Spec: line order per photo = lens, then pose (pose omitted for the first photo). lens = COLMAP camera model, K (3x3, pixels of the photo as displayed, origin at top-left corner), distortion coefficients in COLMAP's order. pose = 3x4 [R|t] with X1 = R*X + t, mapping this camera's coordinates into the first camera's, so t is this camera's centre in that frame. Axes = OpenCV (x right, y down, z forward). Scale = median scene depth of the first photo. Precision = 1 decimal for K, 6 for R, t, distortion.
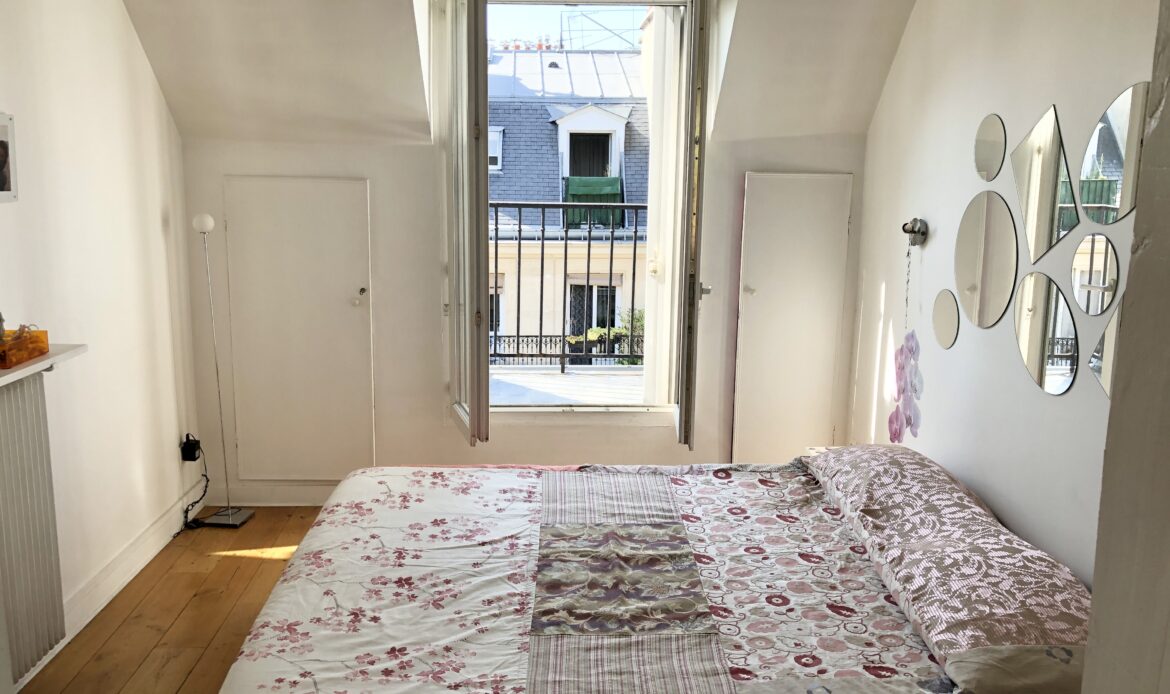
lens RADIAL K [[978.6, 0, 586.8], [0, 978.6, 341.0], [0, 0, 1]] dist [0.029344, -0.020149]
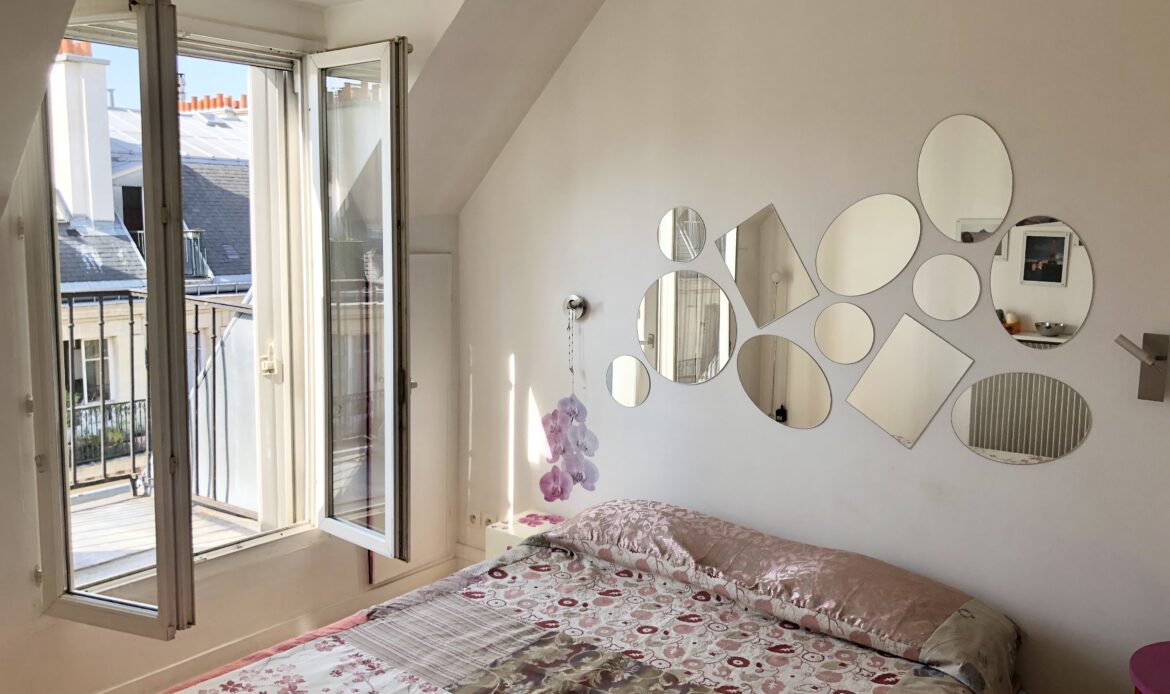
lens RADIAL K [[978.6, 0, 605.5], [0, 978.6, 311.5], [0, 0, 1]] dist [0.029344, -0.020149]
pose [[0.620326, -0.077953, 0.780461, -0.569873], [0.137436, 0.990457, -0.010309, -0.100673], [-0.772209, 0.113659, 0.625120, 0.321204]]
